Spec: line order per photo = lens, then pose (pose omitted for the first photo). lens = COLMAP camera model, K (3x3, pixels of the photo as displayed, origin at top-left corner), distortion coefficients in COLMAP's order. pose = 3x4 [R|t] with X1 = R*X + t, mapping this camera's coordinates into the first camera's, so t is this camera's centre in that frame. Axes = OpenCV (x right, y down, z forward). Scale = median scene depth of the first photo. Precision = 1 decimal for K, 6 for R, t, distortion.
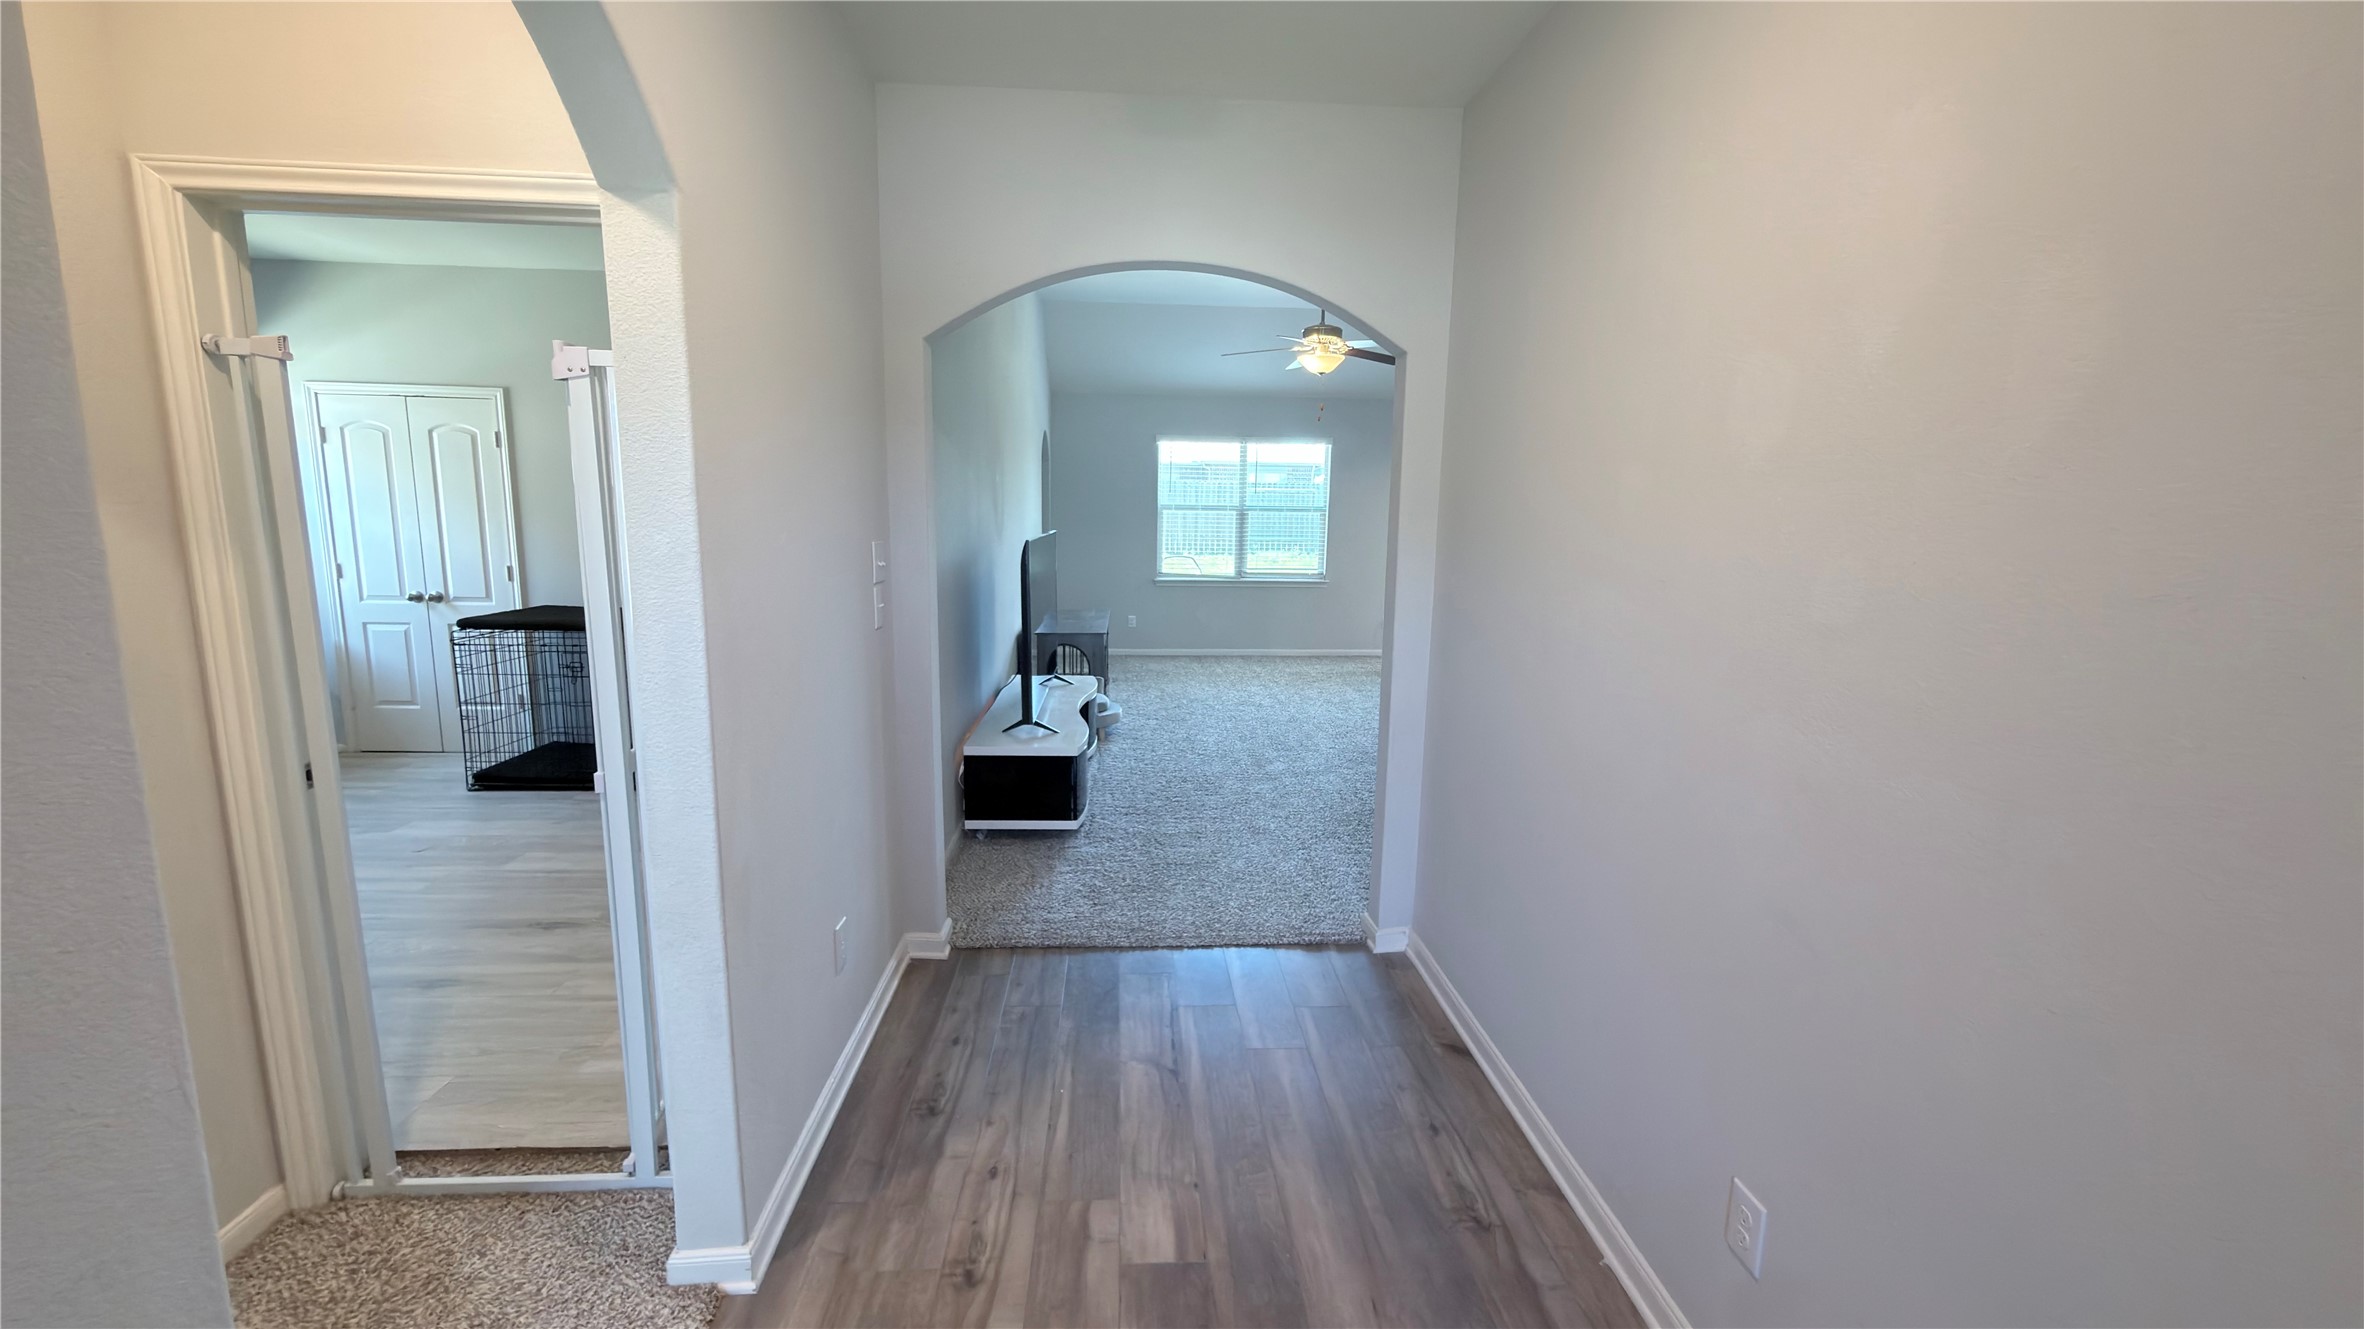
lens RADIAL K [[944.0, 0, 1182.0], [0, 944.0, 664.5], [0, 0, 1]] dist [-0.001386, 0.000351]
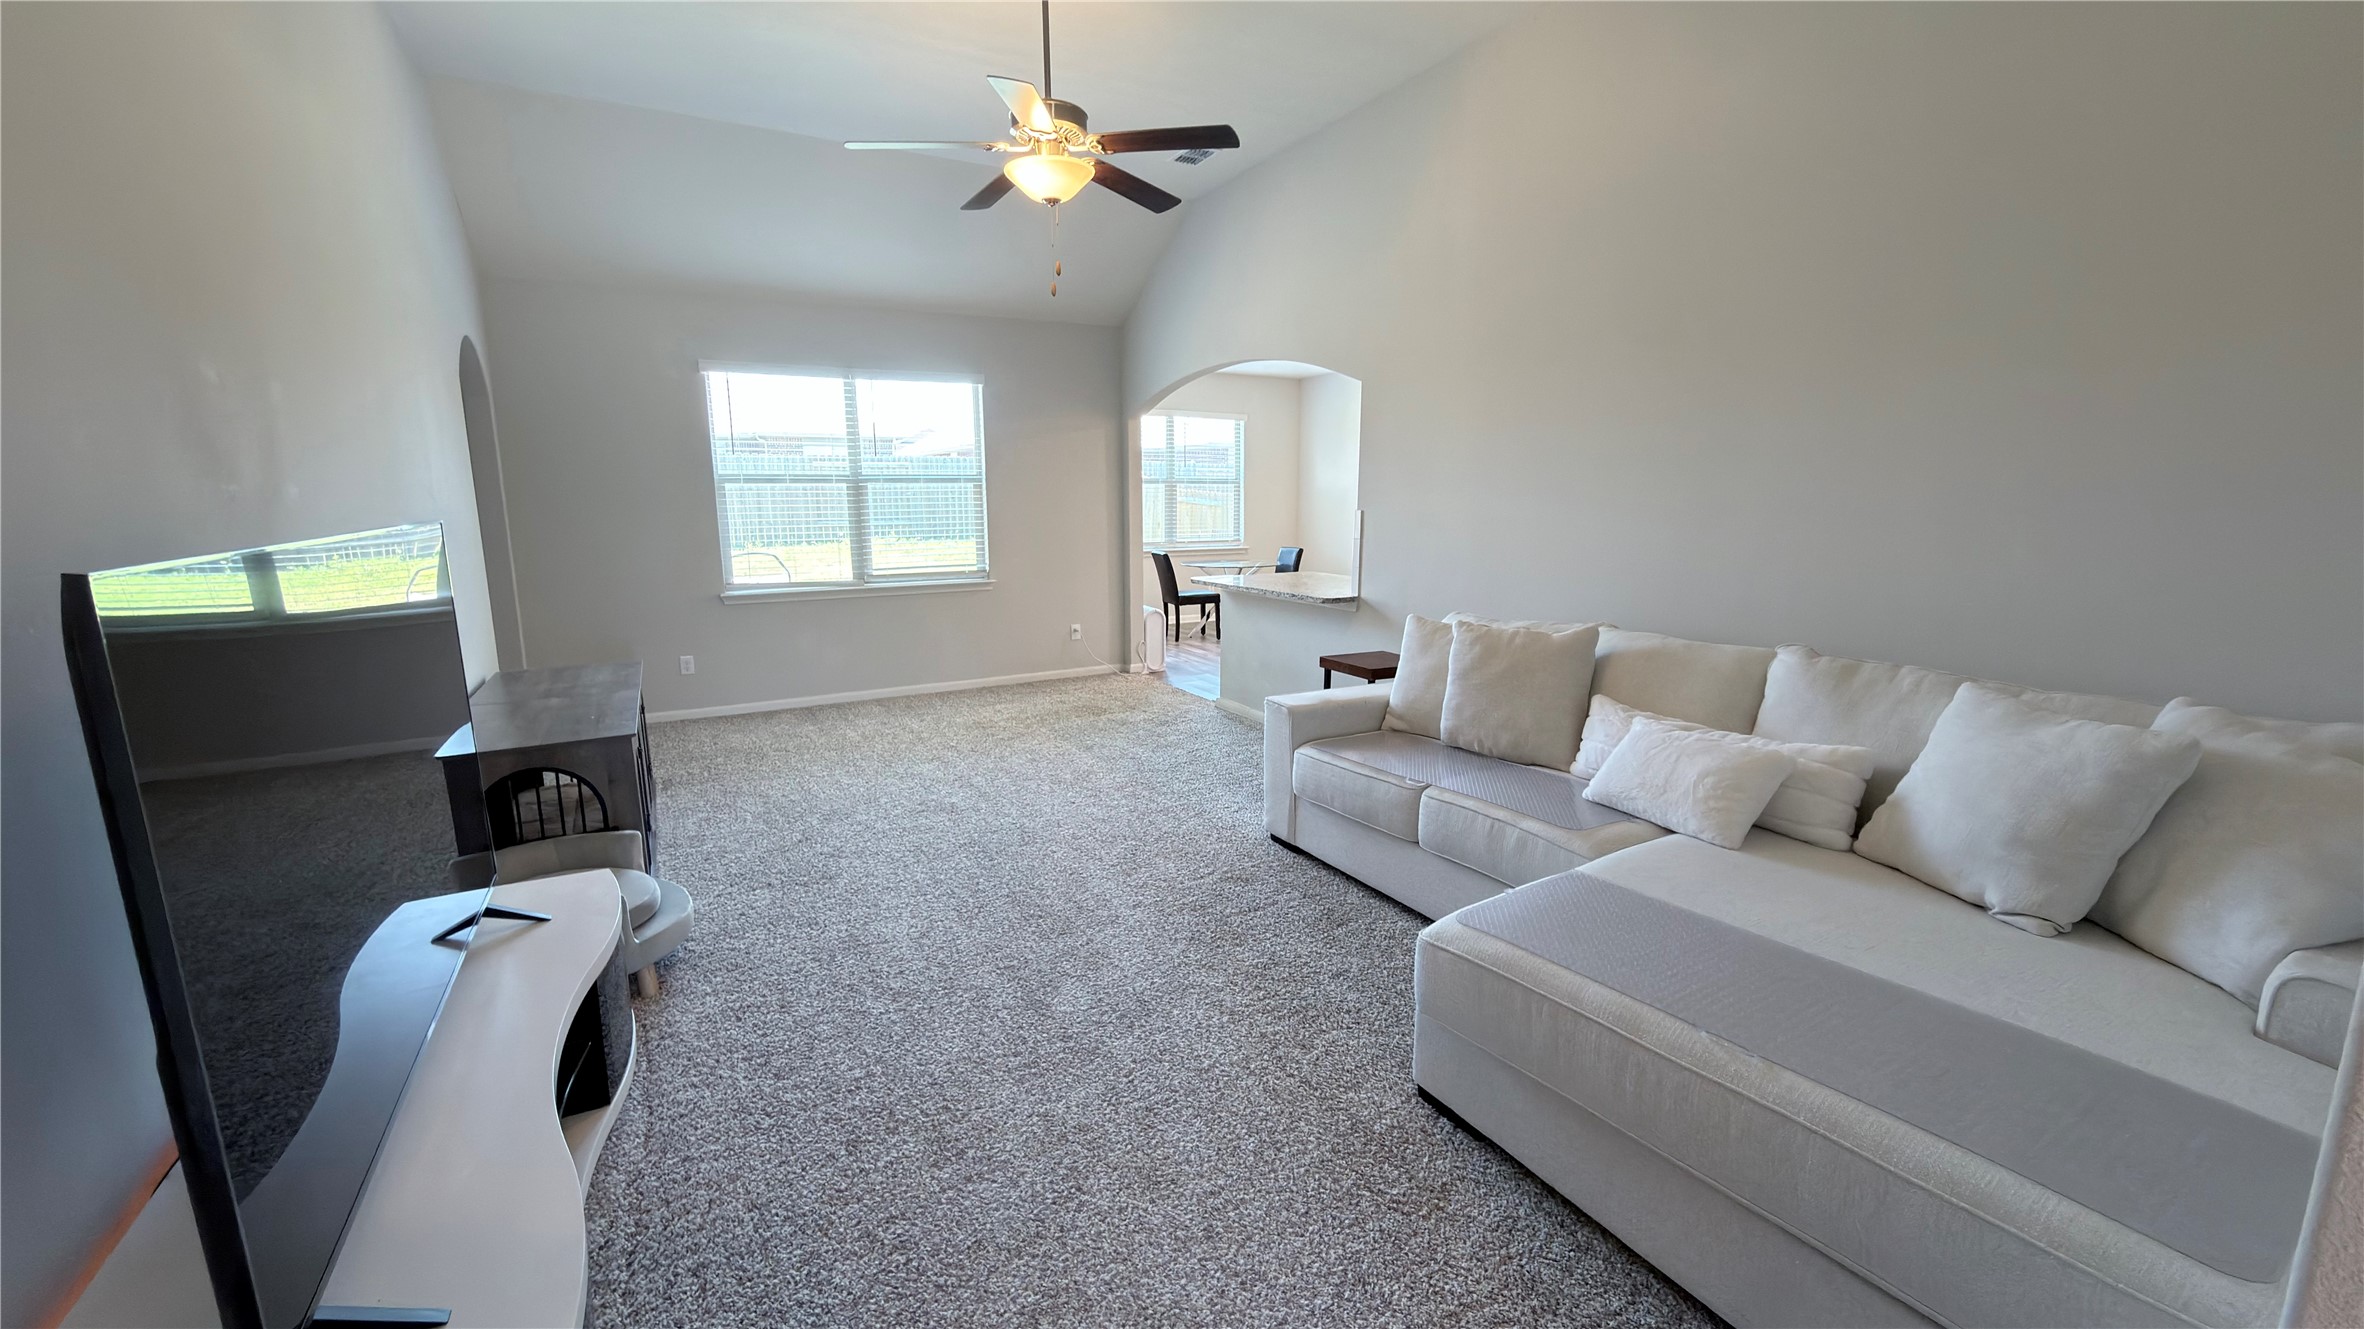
lens RADIAL K [[944.0, 0, 1182.0], [0, 944.0, 664.5], [0, 0, 1]] dist [-0.001386, 0.000351]
pose [[0.903498, -0.098396, 0.417144, -0.030362], [0.089851, 0.995147, 0.040125, -0.070029], [-0.419068, 0.001228, 0.907954, 0.508428]]
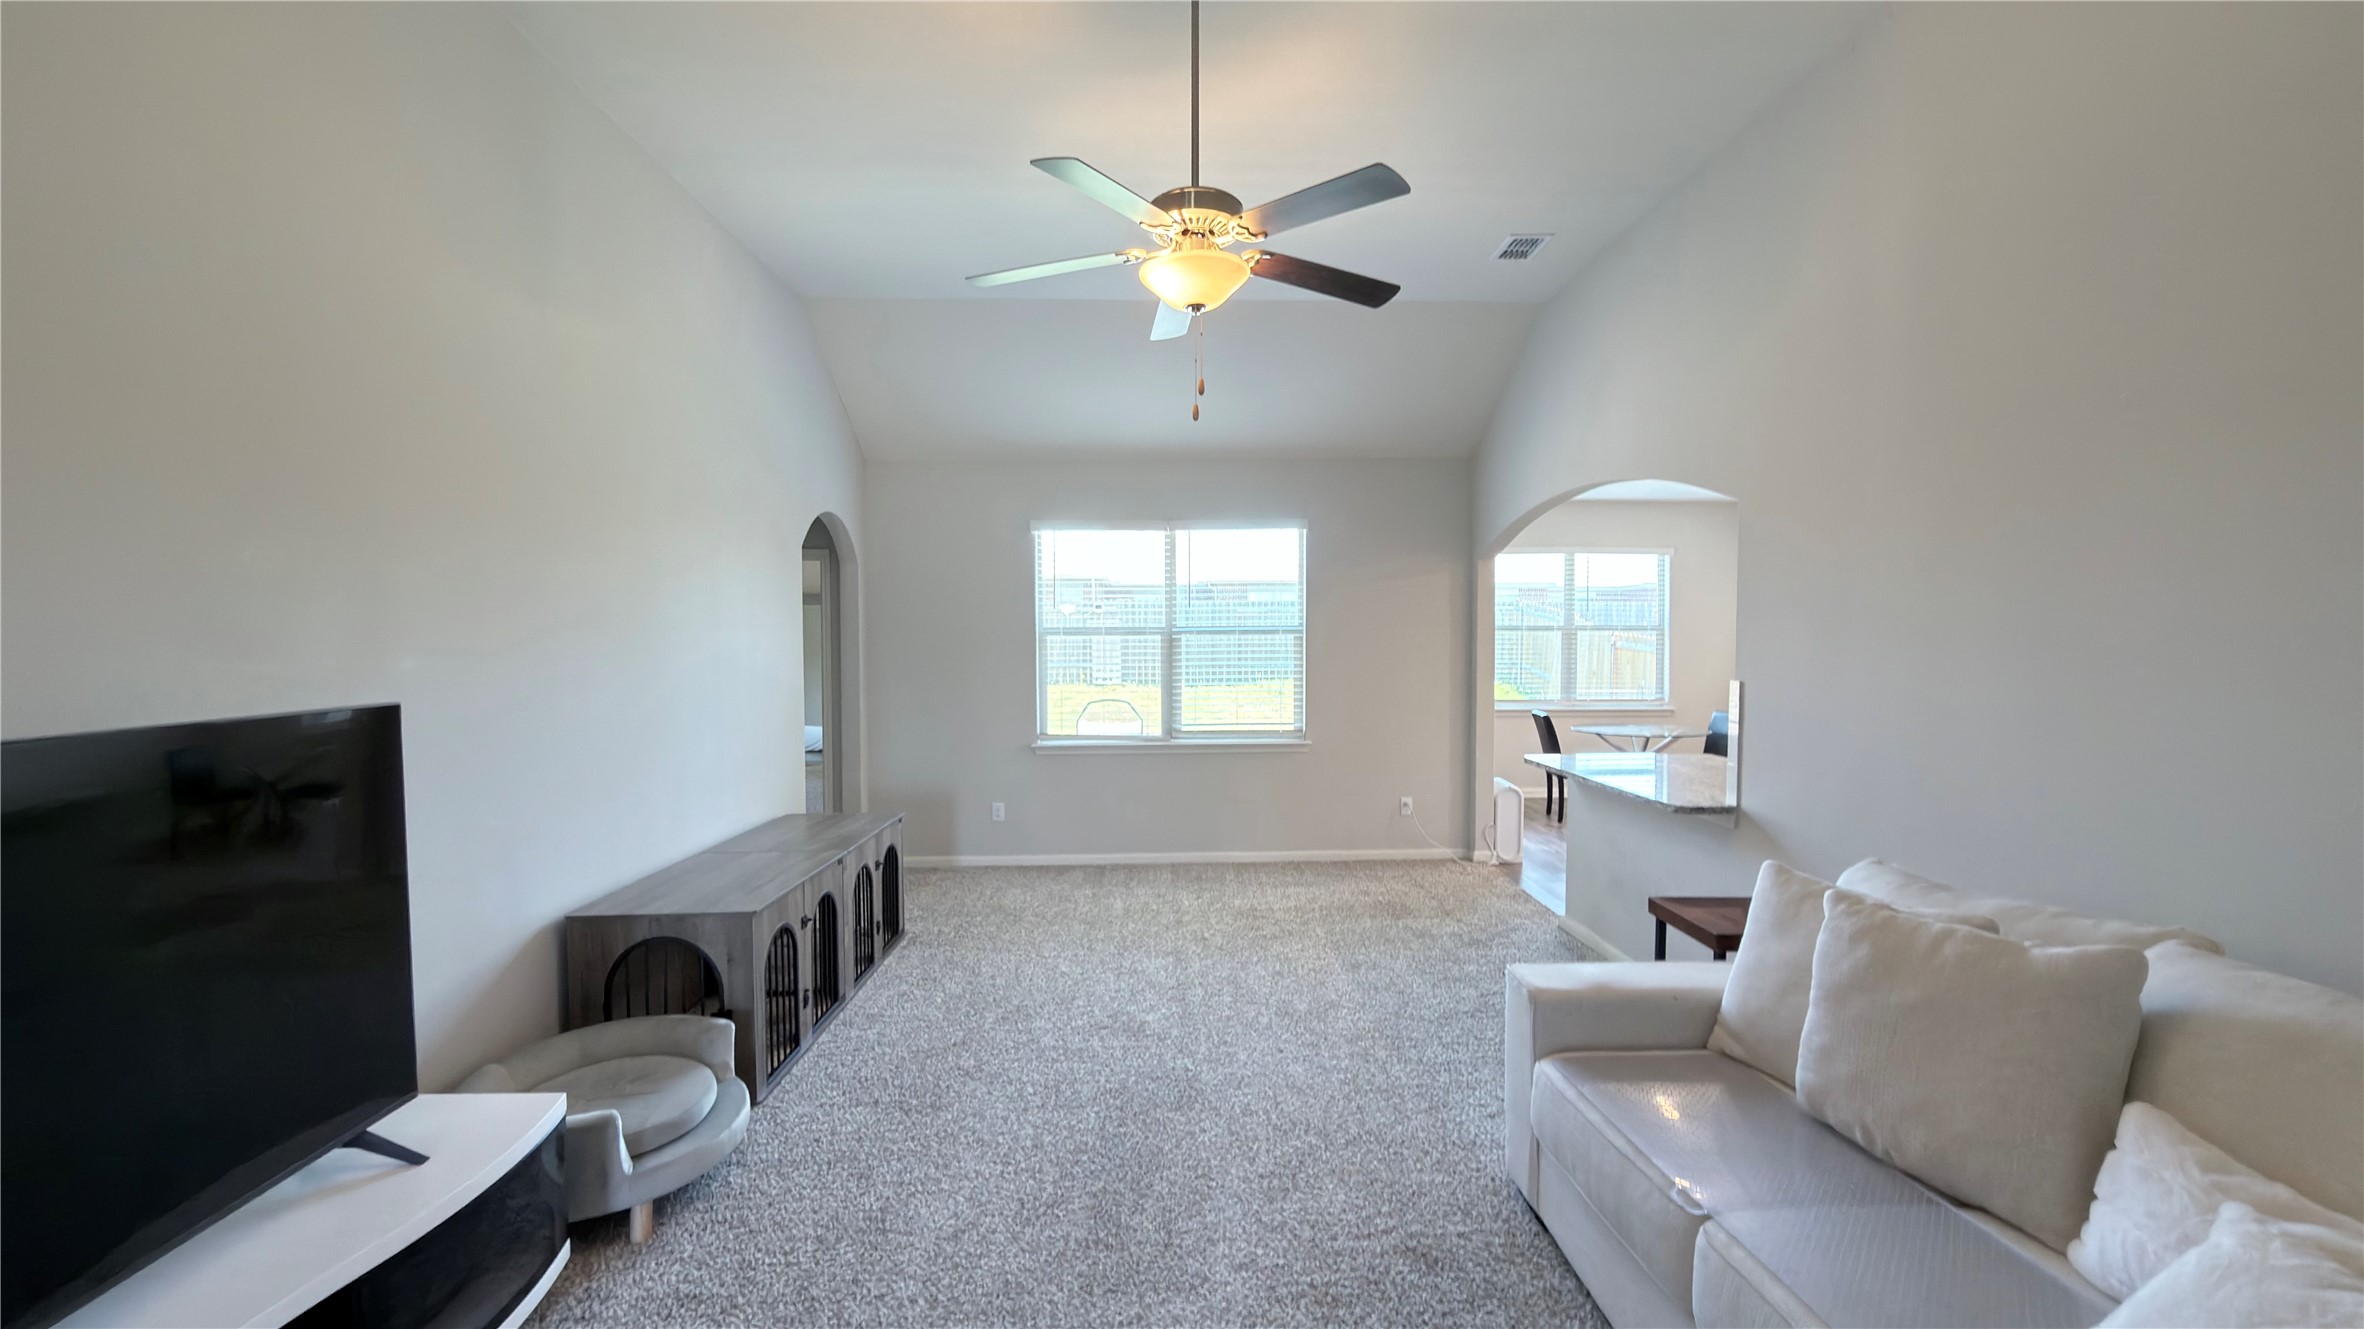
lens RADIAL K [[944.0, 0, 1182.0], [0, 944.0, 664.5], [0, 0, 1]] dist [-0.001386, 0.000351]
pose [[0.999169, -0.020616, -0.035161, 0.155582], [0.015832, 0.991220, -0.131272, -0.098086], [0.037559, 0.130606, 0.990723, 0.617251]]
